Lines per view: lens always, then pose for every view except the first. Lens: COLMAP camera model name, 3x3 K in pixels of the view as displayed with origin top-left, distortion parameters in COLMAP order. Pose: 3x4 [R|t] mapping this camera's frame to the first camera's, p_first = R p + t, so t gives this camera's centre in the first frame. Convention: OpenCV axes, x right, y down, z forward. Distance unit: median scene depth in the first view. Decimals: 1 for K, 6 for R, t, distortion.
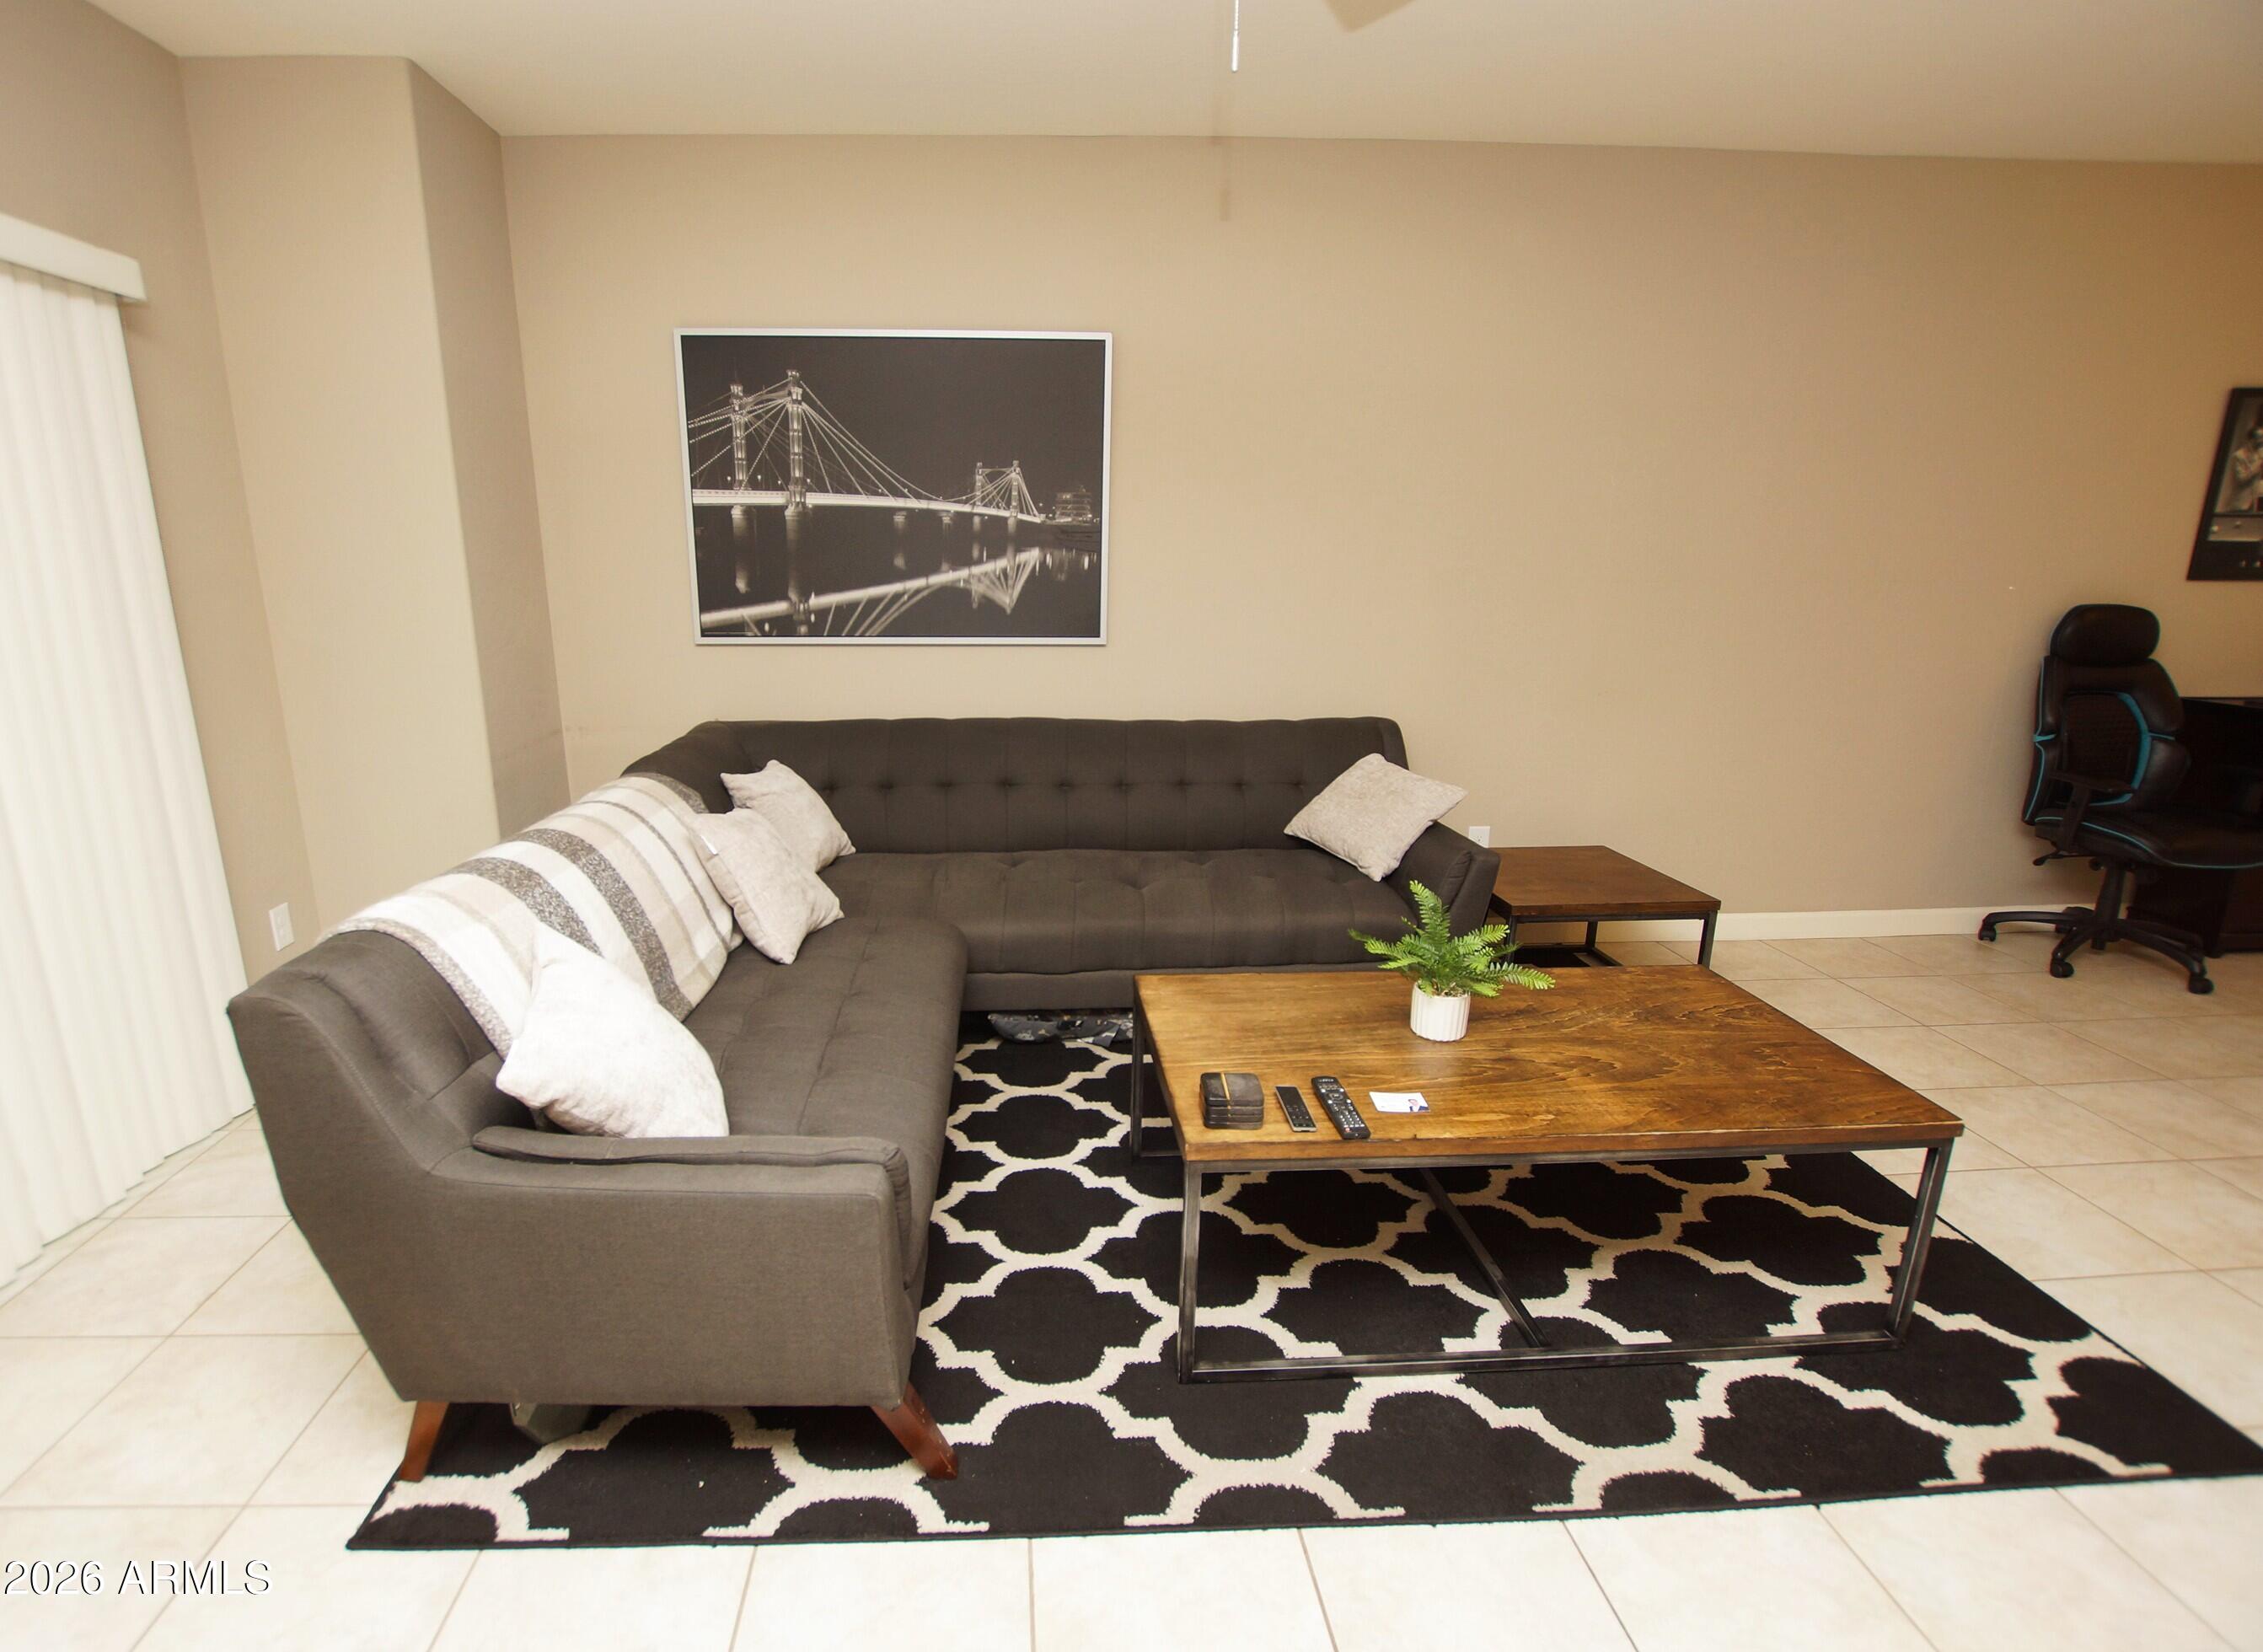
lens RADIAL K [[1106.2, 0, 1042.4], [0, 1106.2, 849.9], [0, 0, 1]] dist [-0.030574, 0.000811]
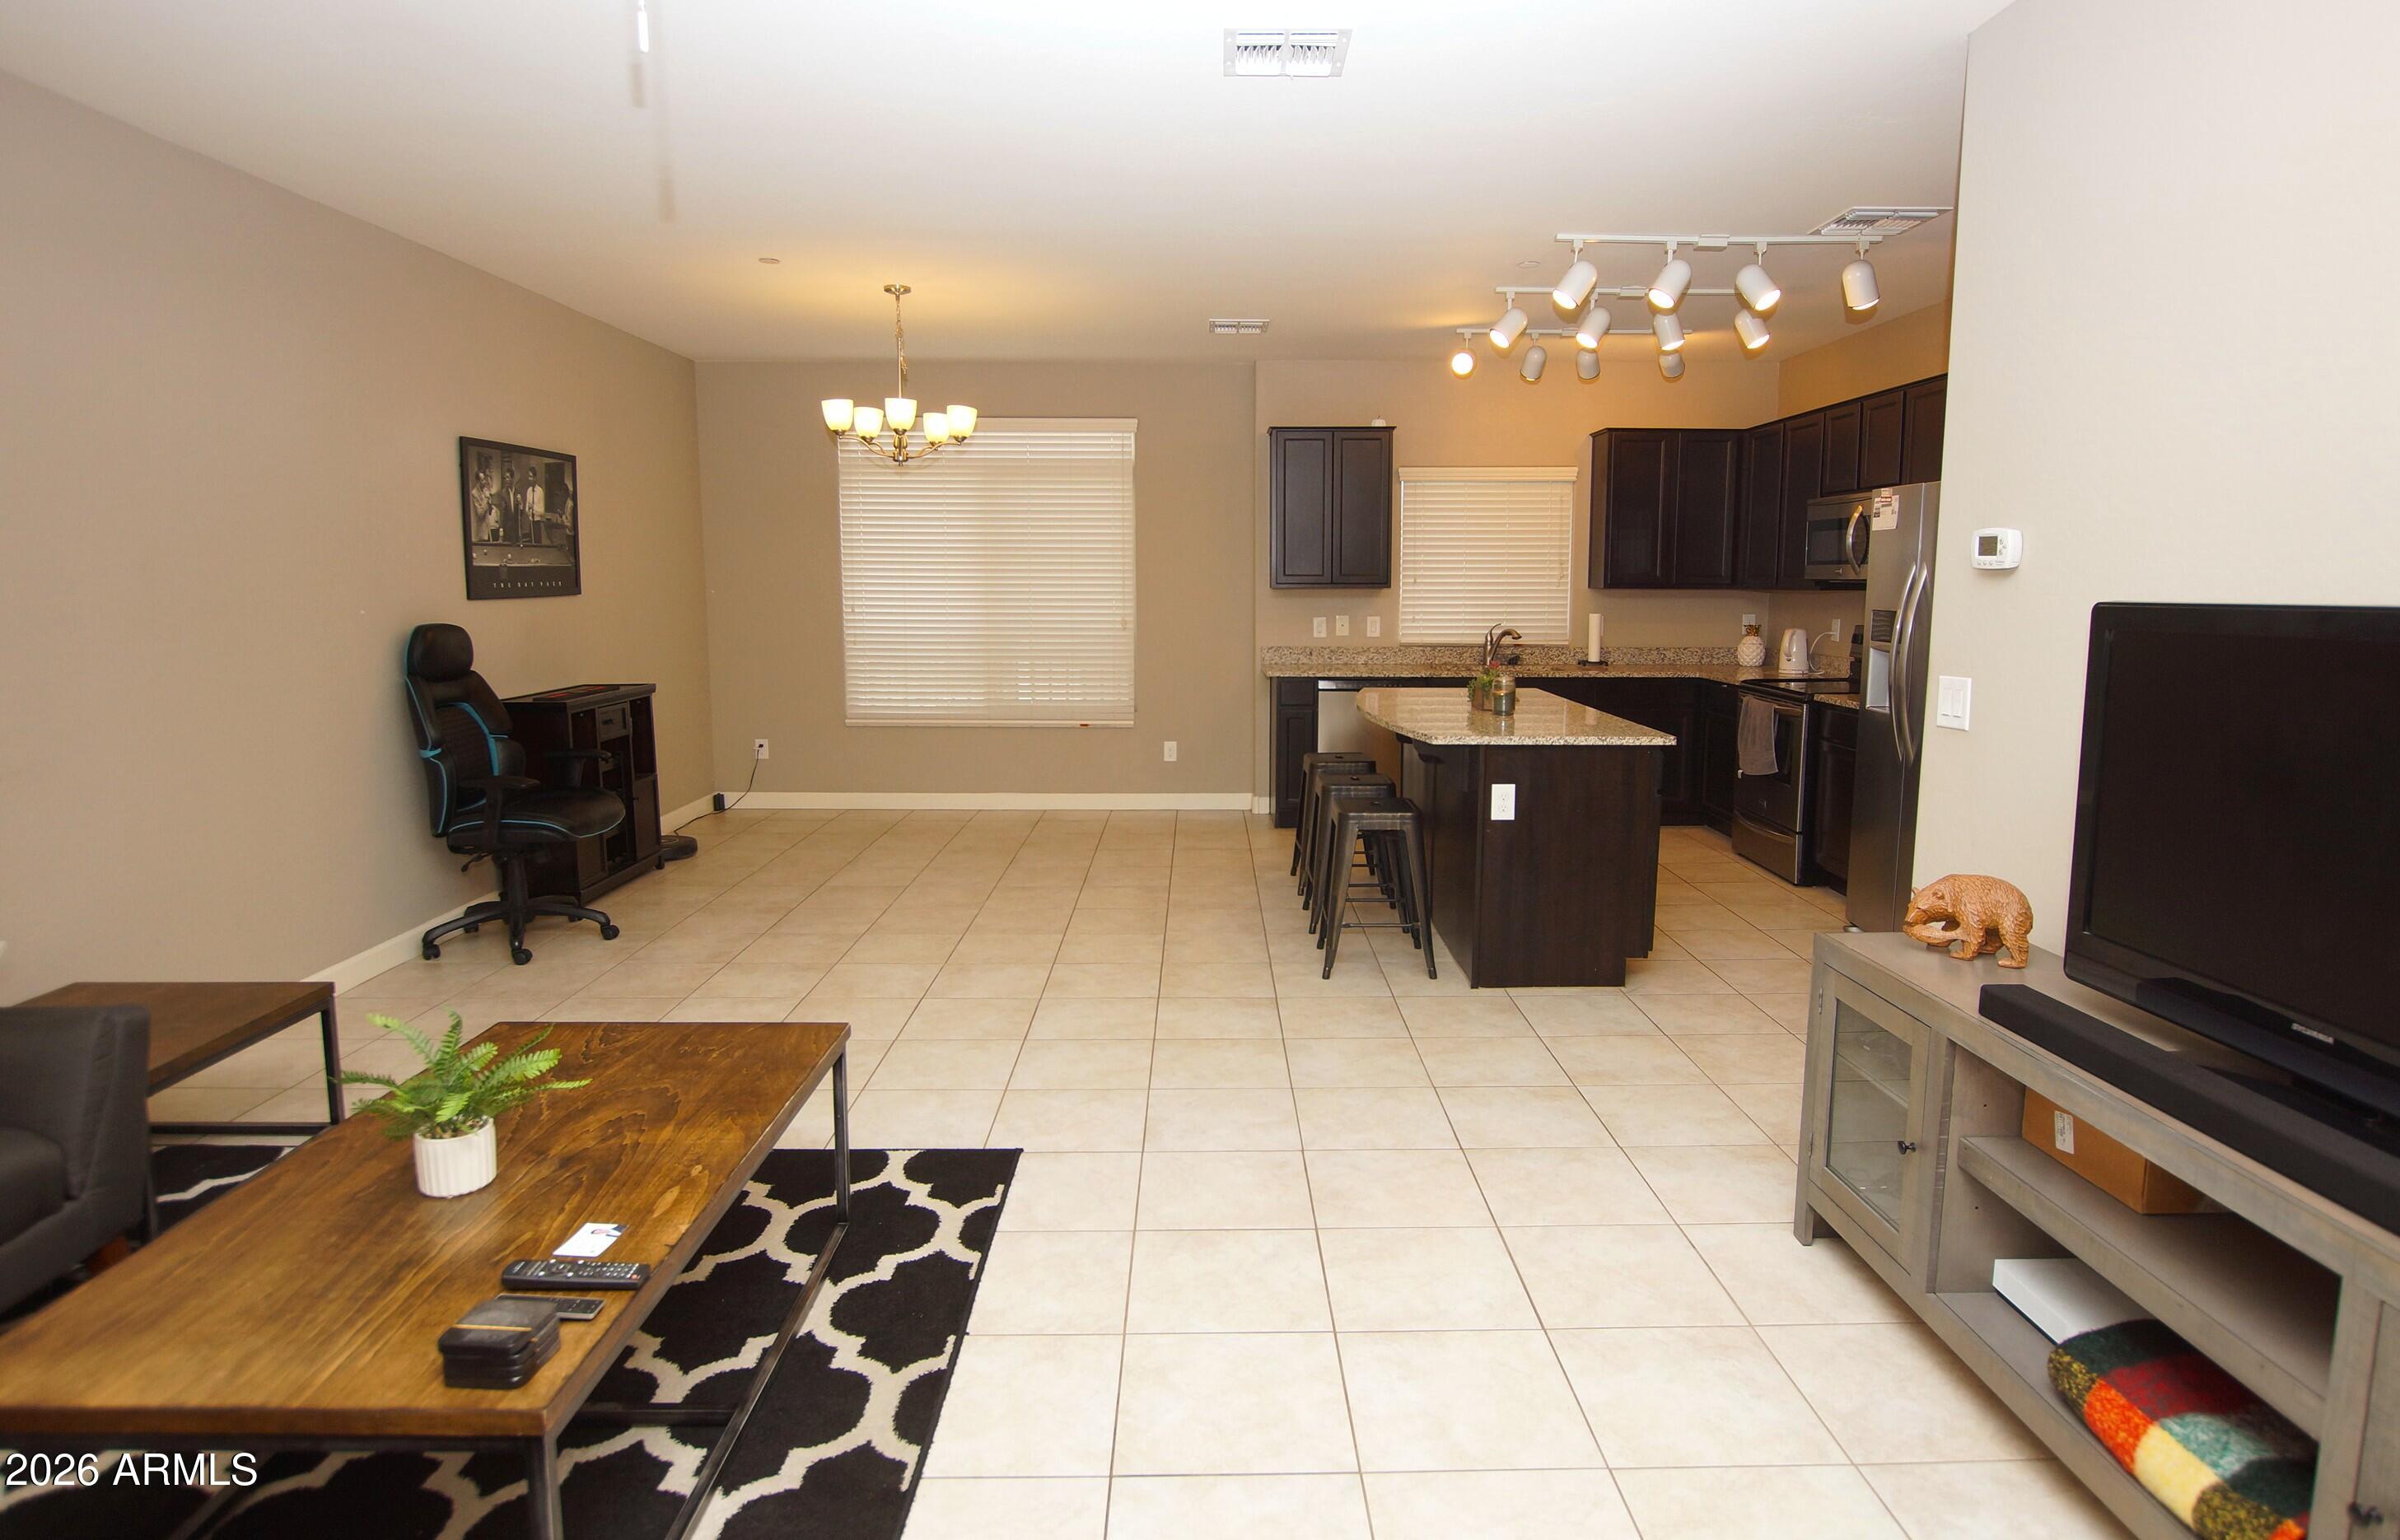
lens RADIAL K [[1312.6, 0, 1225.4], [0, 1312.6, 731.7], [0, 0, 1]] dist [-0.025974, 0.000749]
pose [[0.017052, -0.110983, 0.993676, -0.316849], [0.254849, 0.961478, 0.103013, -0.061814], [-0.966831, 0.251480, 0.044679, 0.216703]]
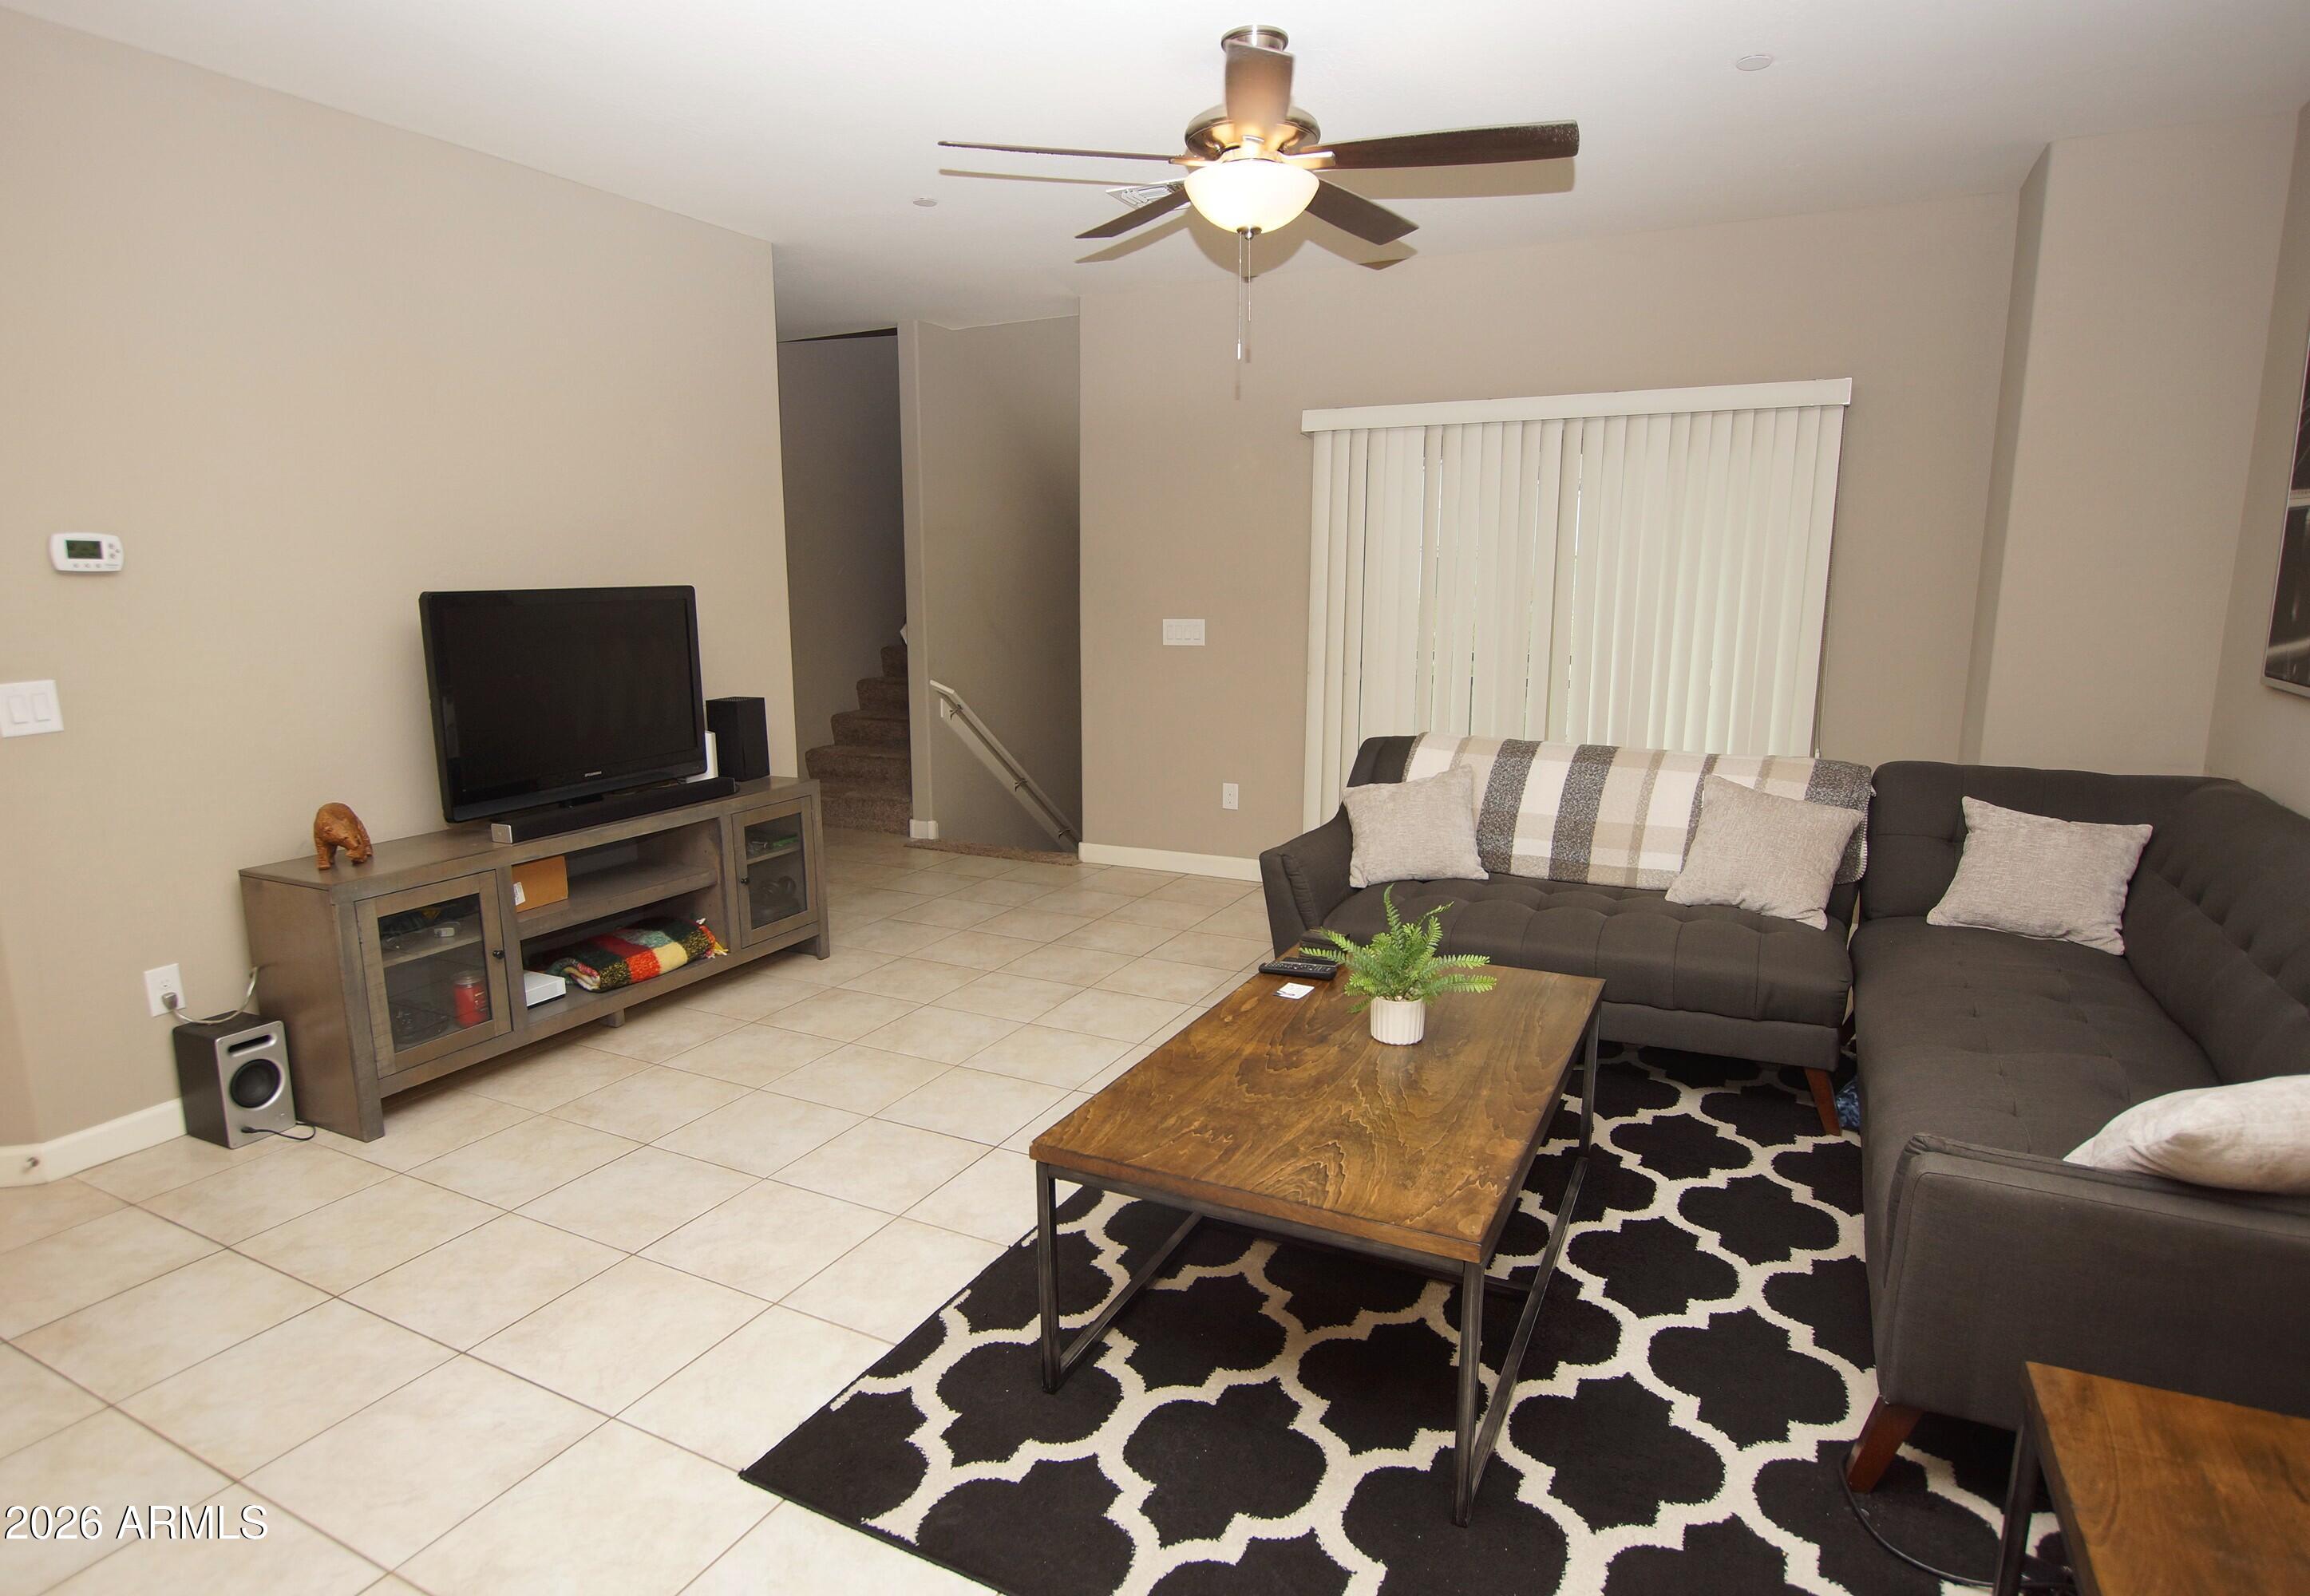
lens RADIAL K [[1286.0, 0, 1116.8], [0, 1286.0, 808.0], [0, 0, 1]] dist [-0.017492, -0.000442]
pose [[-0.500963, 0.164157, -0.849758, 0.910160], [-0.213373, 0.928114, 0.305085, -0.212104], [0.838754, 0.334151, -0.429924, 0.756448]]
